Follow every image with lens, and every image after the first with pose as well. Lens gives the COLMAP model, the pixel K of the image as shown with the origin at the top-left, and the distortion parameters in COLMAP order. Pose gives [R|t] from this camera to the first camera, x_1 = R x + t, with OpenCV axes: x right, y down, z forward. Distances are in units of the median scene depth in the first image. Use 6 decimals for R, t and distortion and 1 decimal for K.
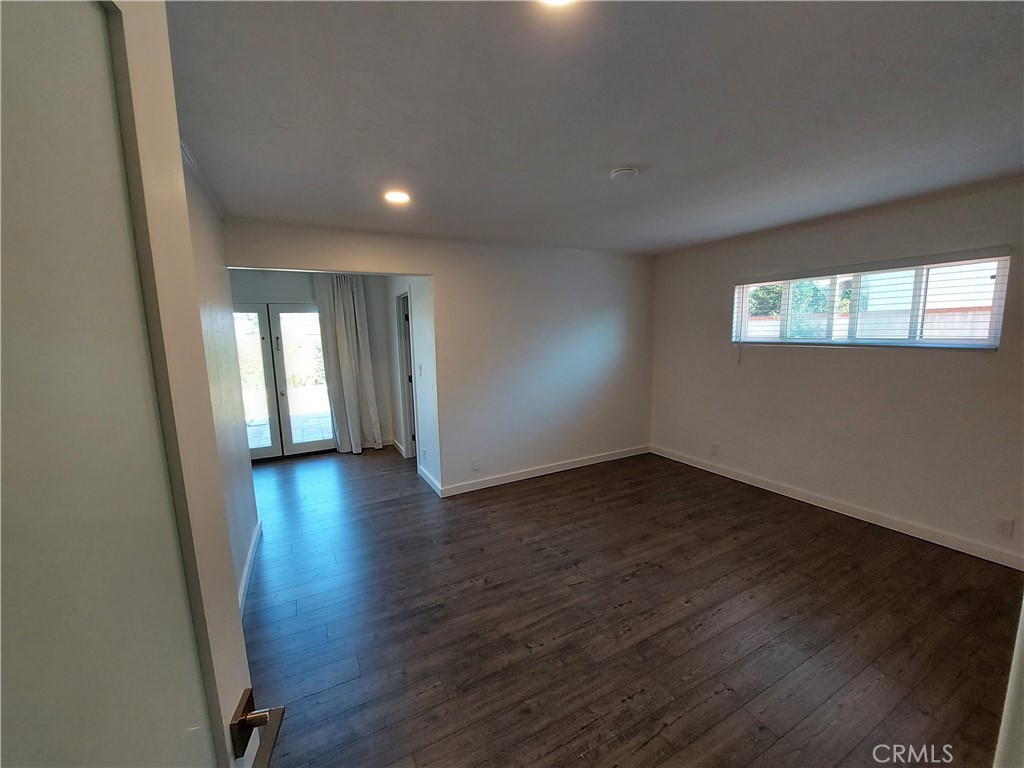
lens RADIAL K [[401.4, 0, 518.8], [0, 401.4, 389.5], [0, 0, 1]] dist [-0.018983, -0.001017]
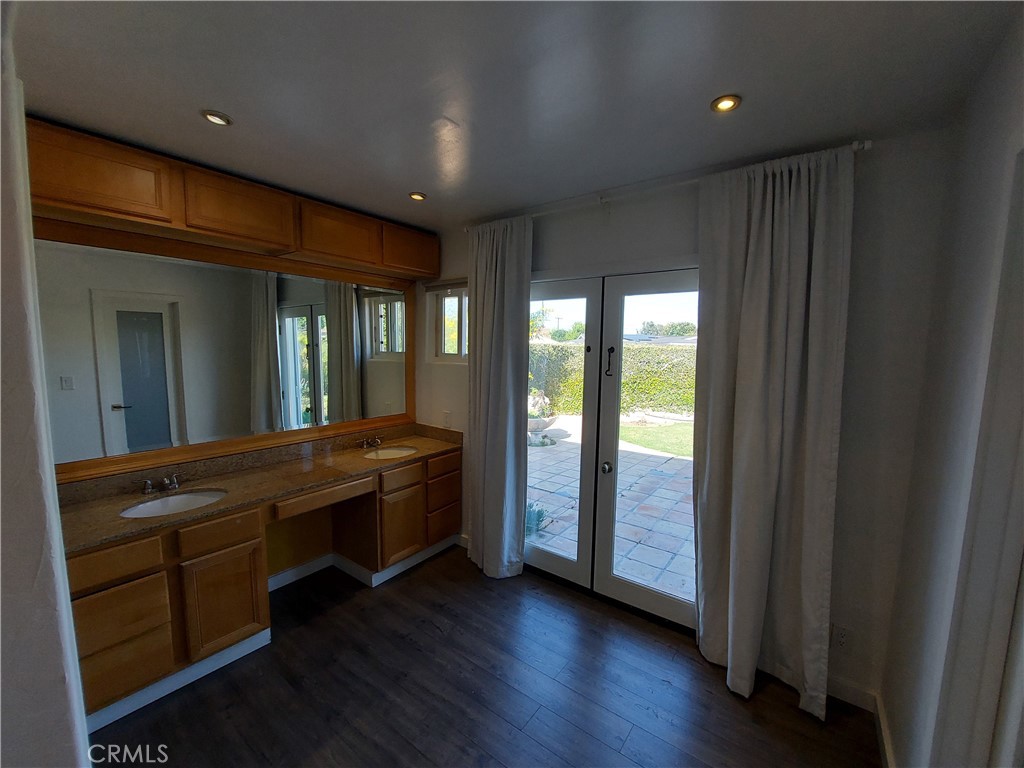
lens RADIAL K [[401.4, 0, 516.5], [0, 401.4, 387.0], [0, 0, 1]] dist [-0.018983, -0.001017]
pose [[0.437615, 0.124711, -0.890472, -0.378857], [-0.153817, 0.986120, 0.062514, -0.161632], [0.885908, 0.109613, 0.450724, 1.138648]]
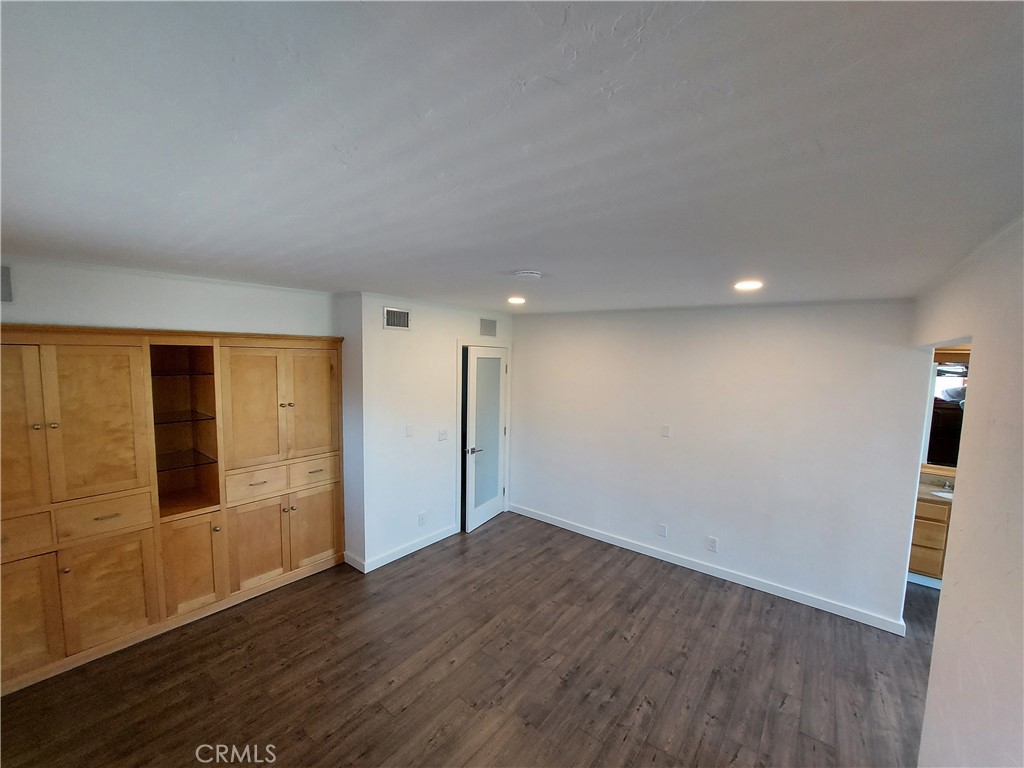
lens RADIAL K [[401.4, 0, 509.2], [0, 401.4, 390.2], [0, 0, 1]] dist [-0.018983, -0.001017]
pose [[-0.919924, 0.033836, -0.390633, 0.509351], [-0.055335, 0.975095, 0.214772, -0.338357], [0.388172, 0.219190, -0.895142, 1.402717]]
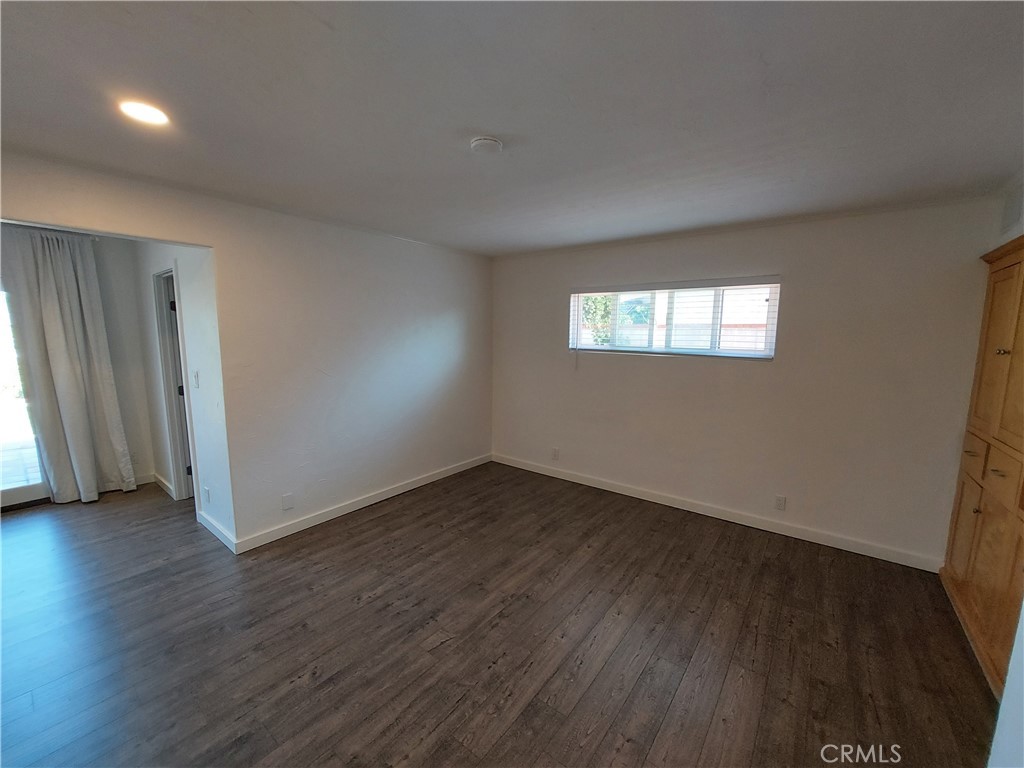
lens RADIAL K [[401.4, 0, 515.2], [0, 401.4, 393.2], [0, 0, 1]] dist [-0.018983, -0.001017]
pose [[0.909770, -0.025774, 0.414311, -0.028285], [0.024313, 0.999666, 0.008802, -0.022685], [-0.414399, 0.002065, 0.910093, 0.161118]]
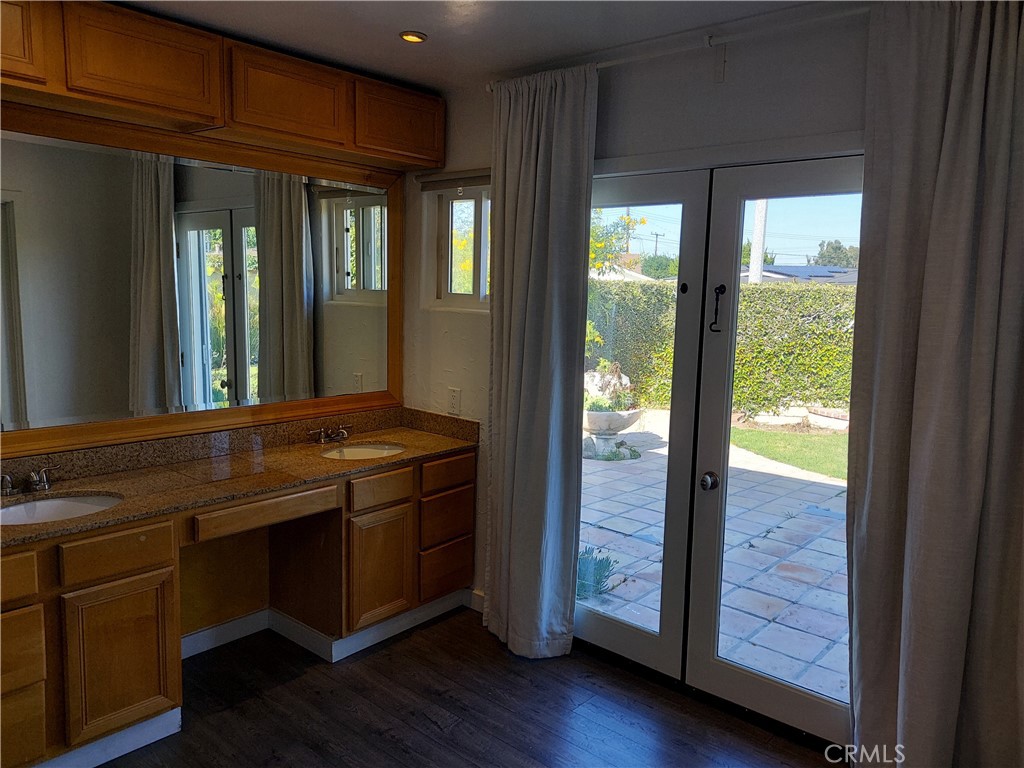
lens RADIAL K [[769.6, 0, 525.5], [0, 769.6, 399.5], [0, 0, 1]] dist [0.034744, -0.008569]
pose [[0.370308, 0.172447, -0.912762, -0.225264], [-0.167492, 0.978907, 0.116992, -0.152348], [0.913684, 0.109557, 0.391381, 1.085763]]
